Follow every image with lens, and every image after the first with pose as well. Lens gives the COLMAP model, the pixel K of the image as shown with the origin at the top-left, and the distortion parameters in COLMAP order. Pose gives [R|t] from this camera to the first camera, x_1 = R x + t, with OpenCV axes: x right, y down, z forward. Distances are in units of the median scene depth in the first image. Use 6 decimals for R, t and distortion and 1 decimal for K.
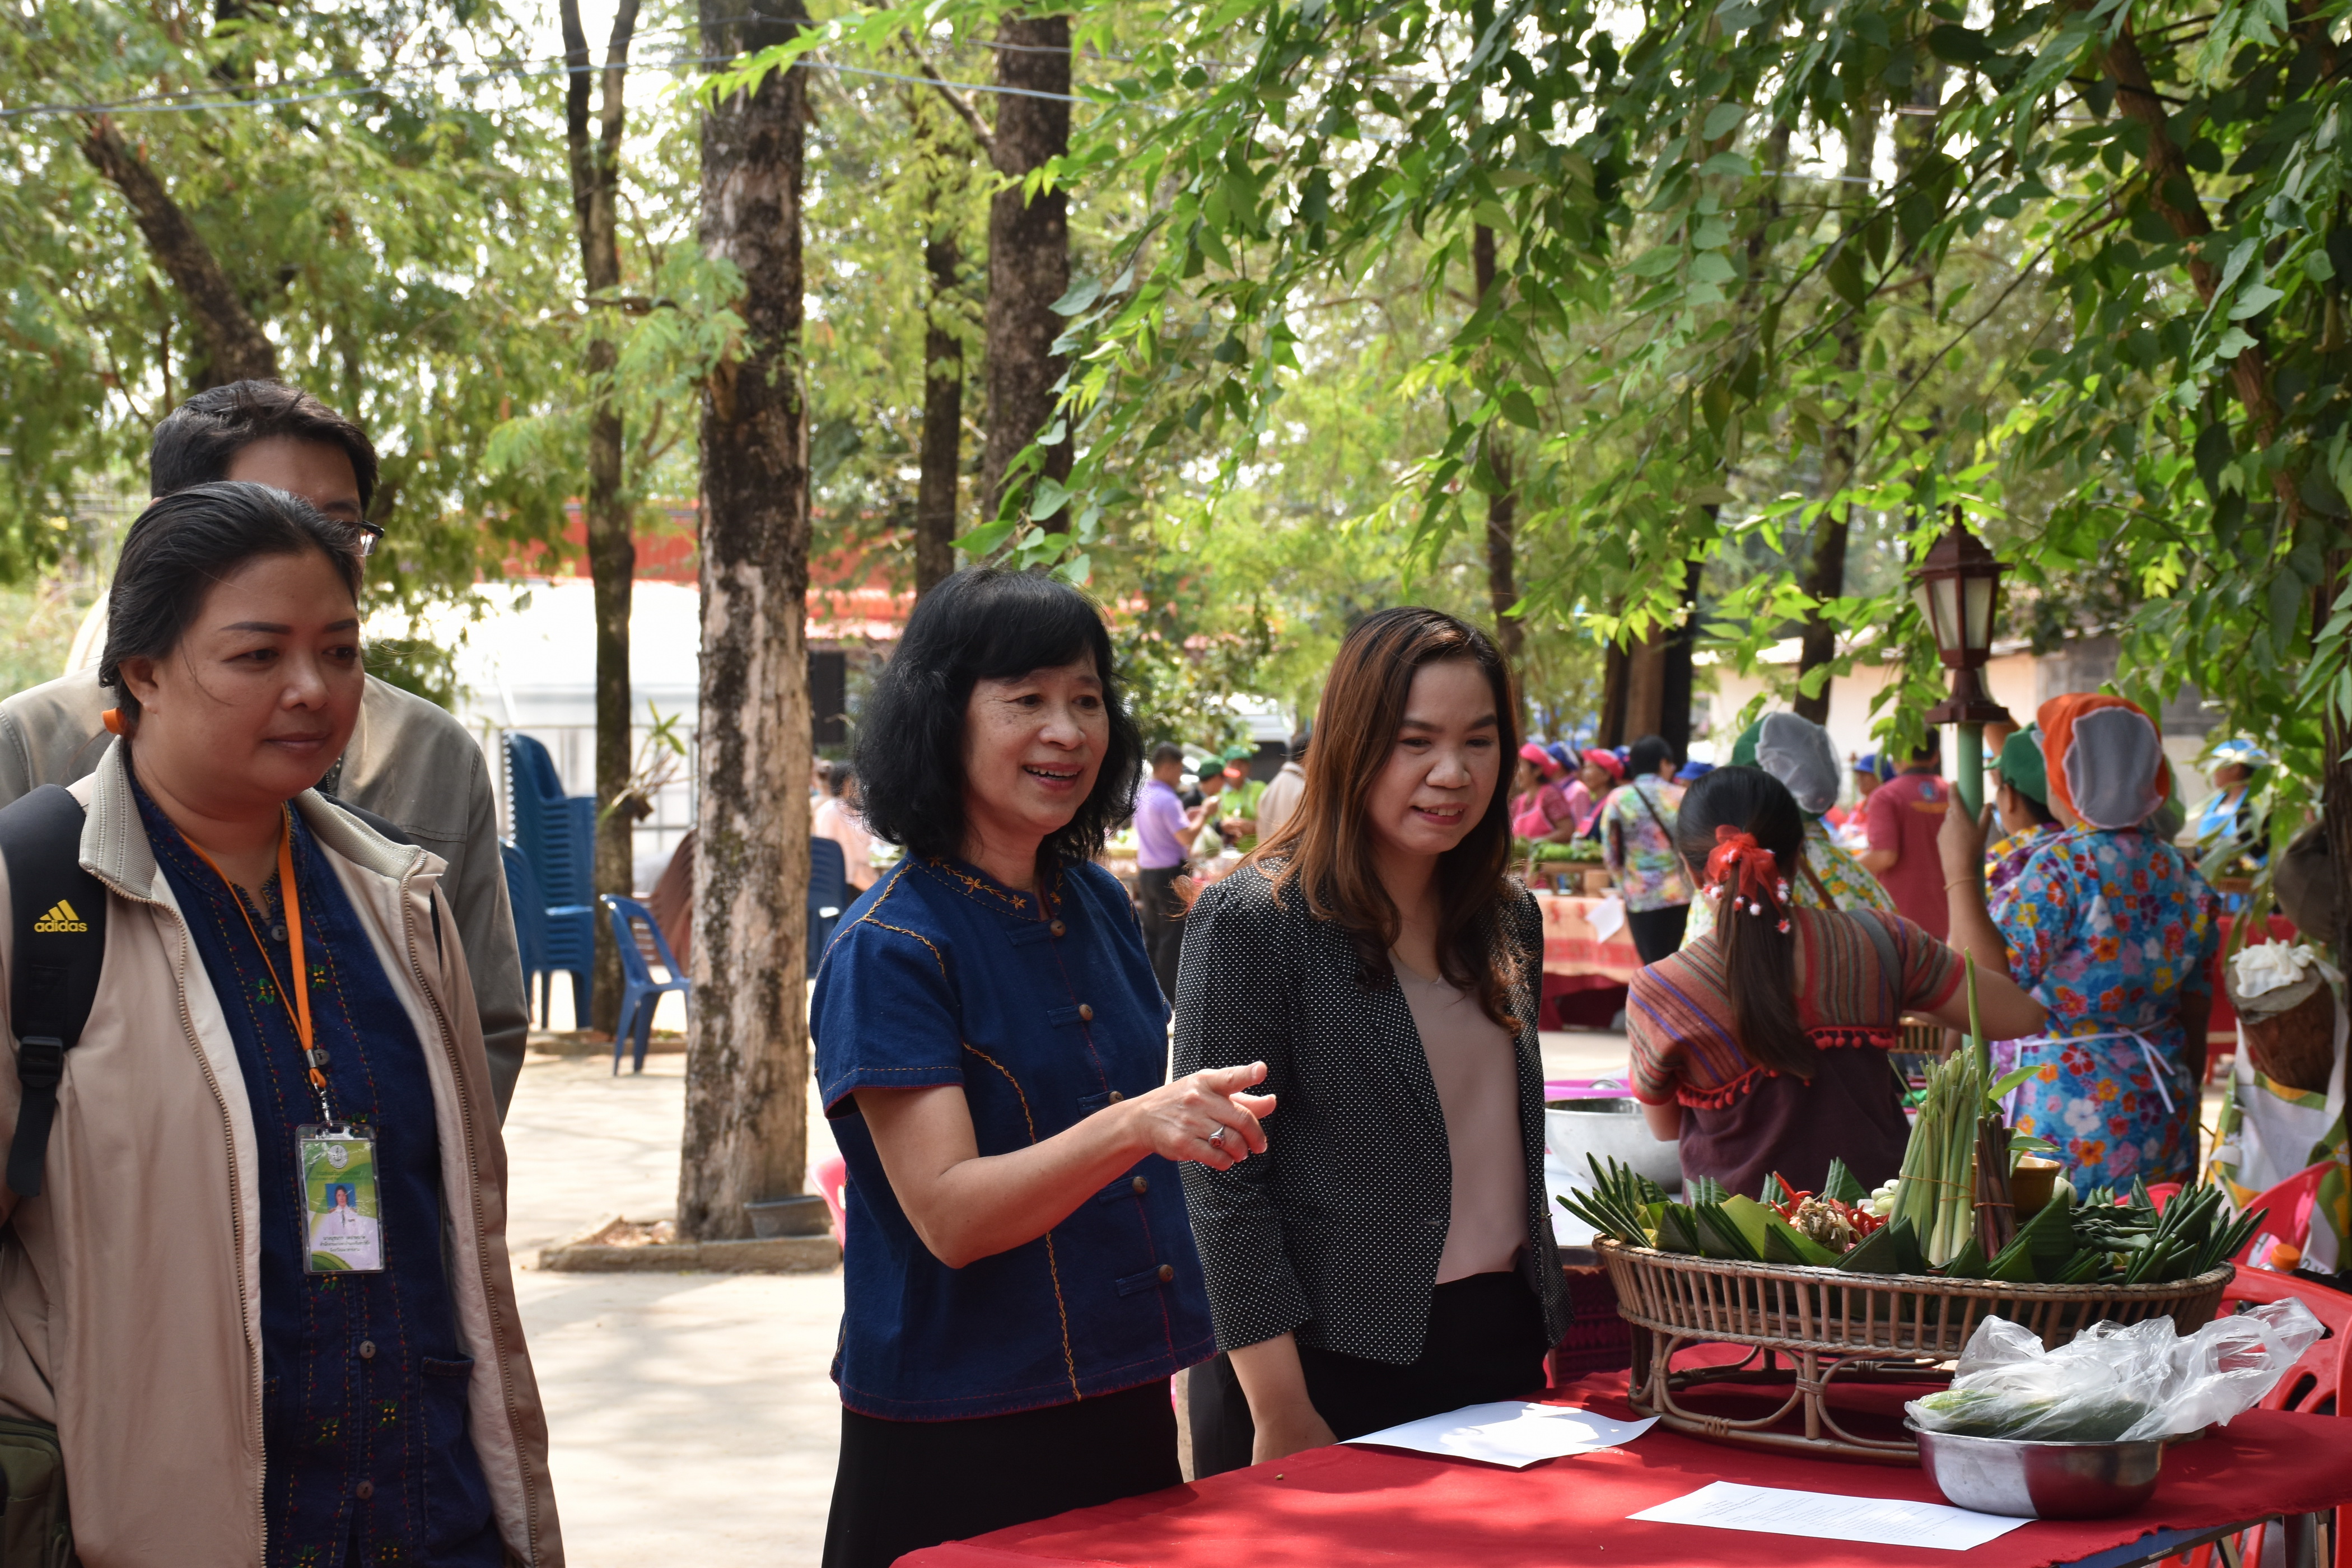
lens RADIAL K [[4628.0, 0, 1181.2], [0, 4628.0, 792.6], [0, 0, 1]] dist [0.322152, 0.000000]
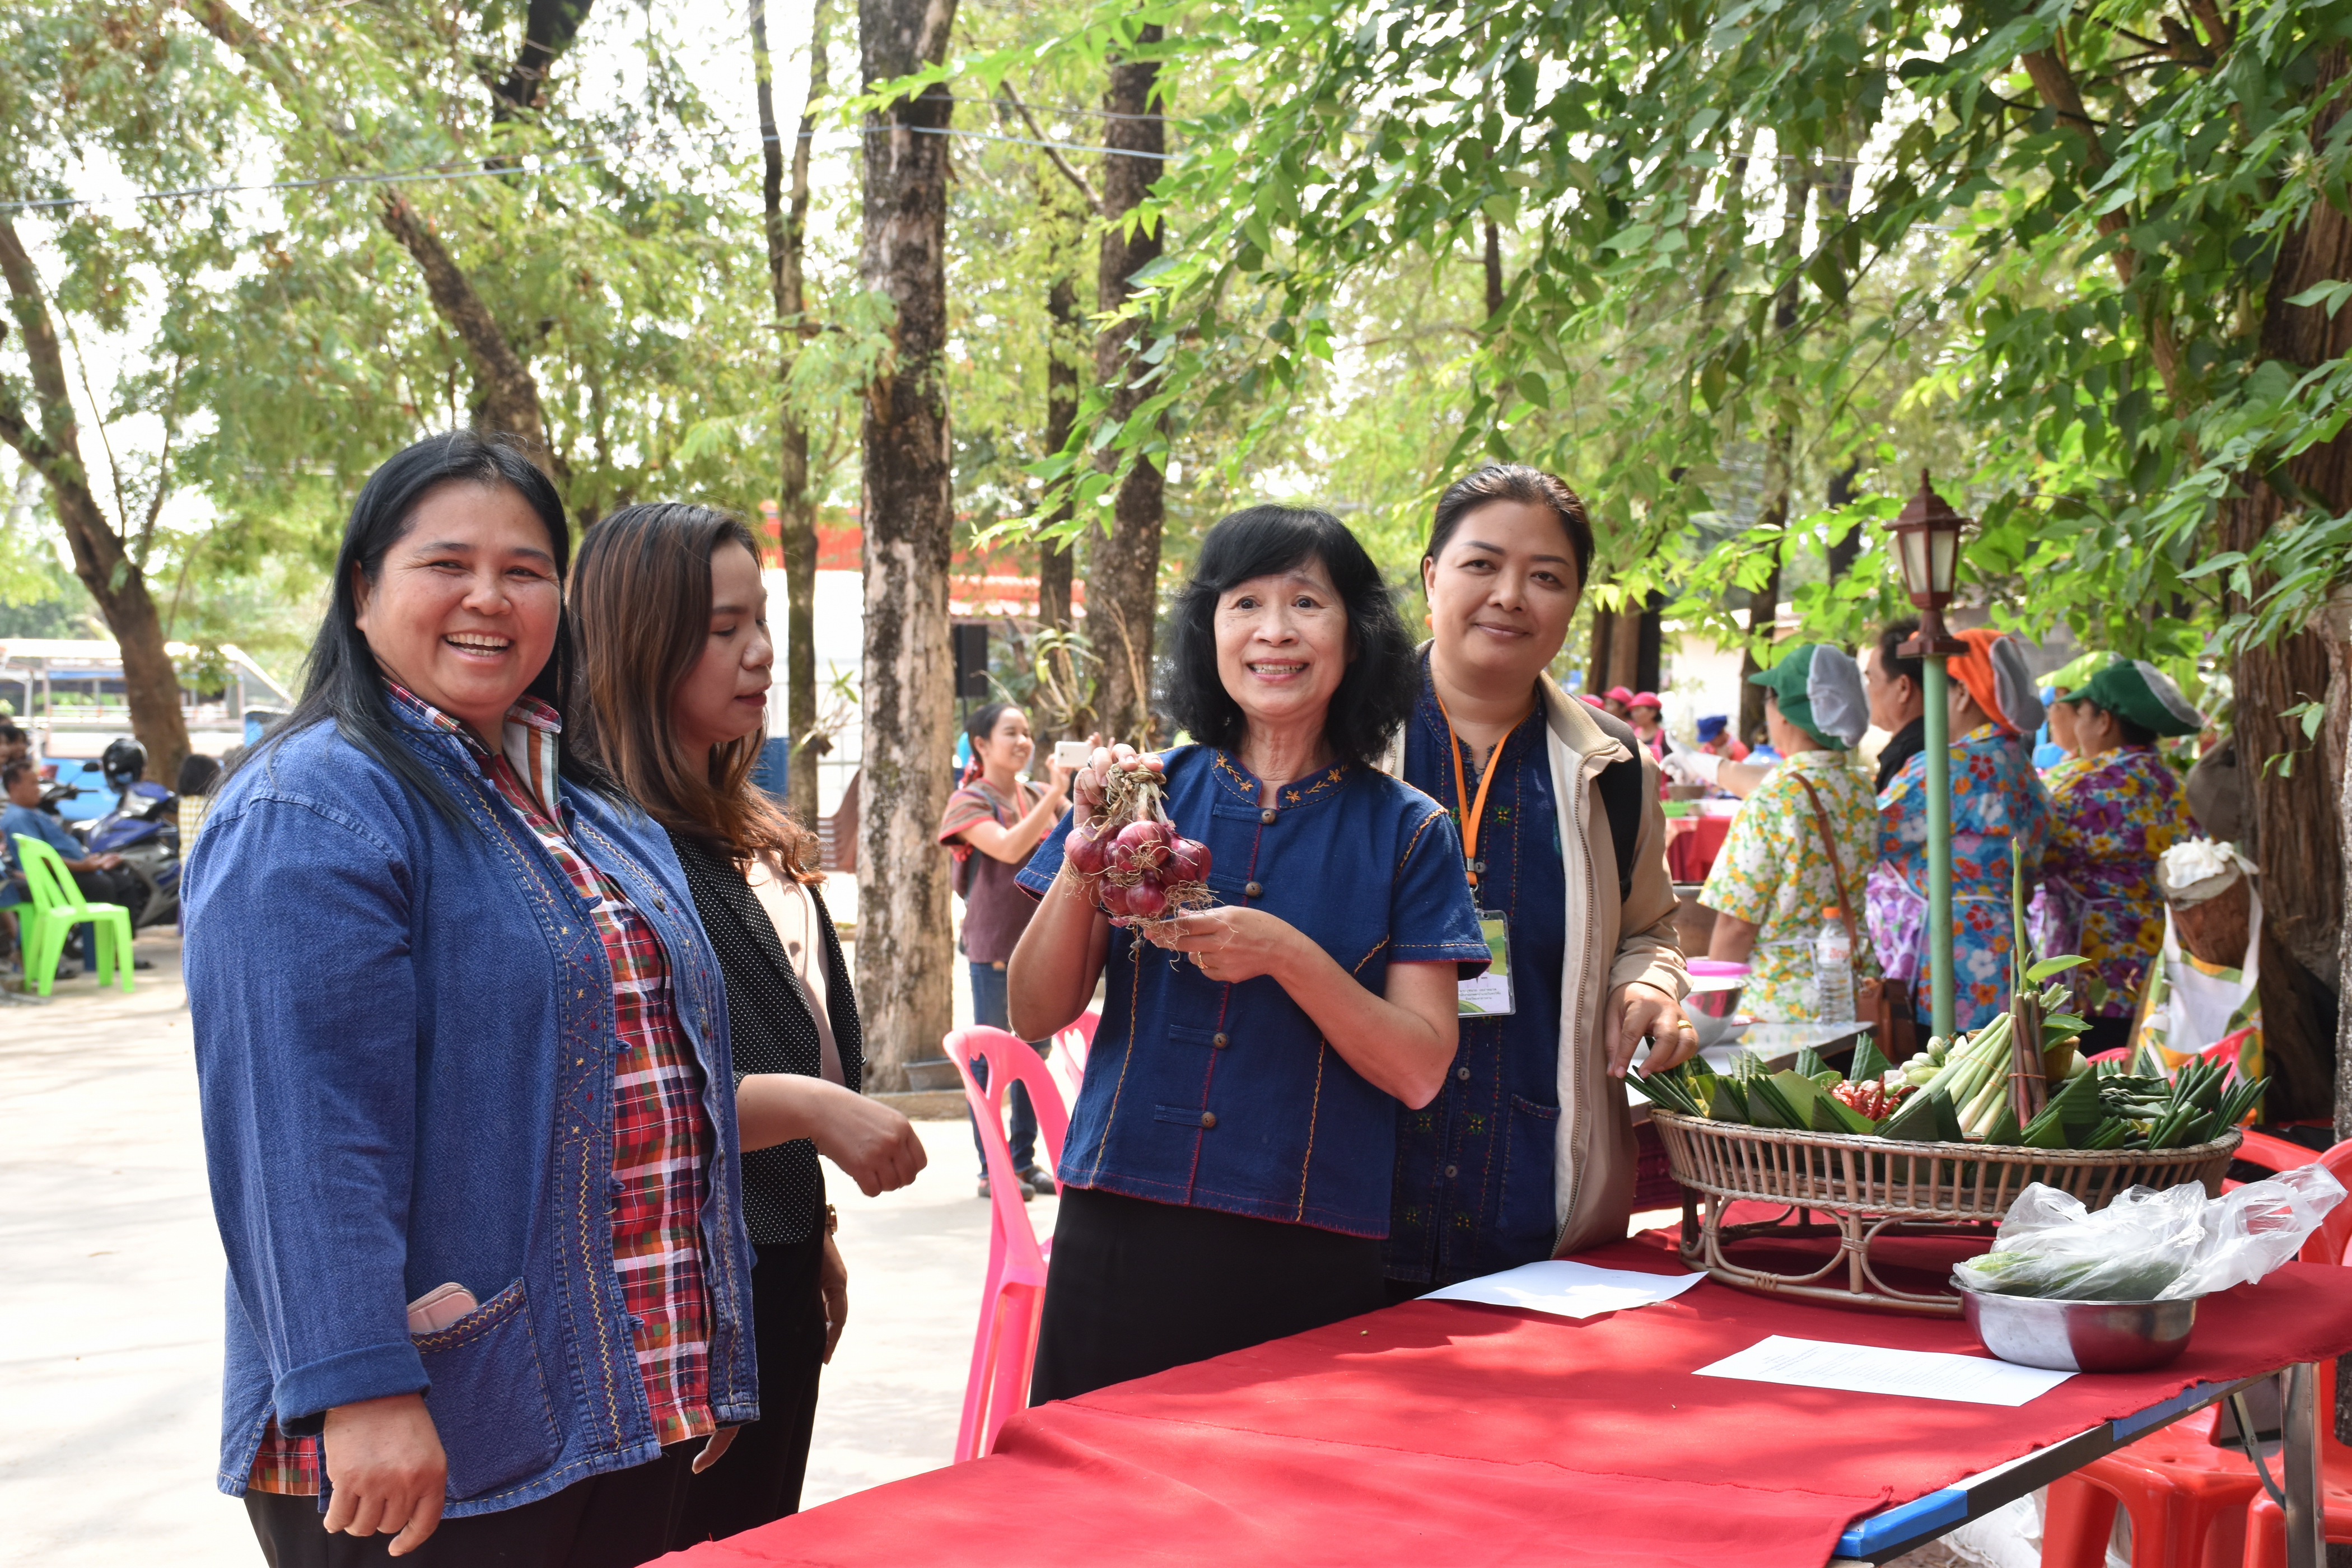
lens RADIAL K [[3412.1, 0, 1168.2], [0, 3412.1, 759.2], [0, 0, 1]] dist [0.112400, 0.000000]
pose [[0.999730, -0.004247, -0.022839, -0.002721], [0.004317, 0.999986, 0.003014, 0.005722], [0.022826, -0.003111, 0.999735, 0.100320]]
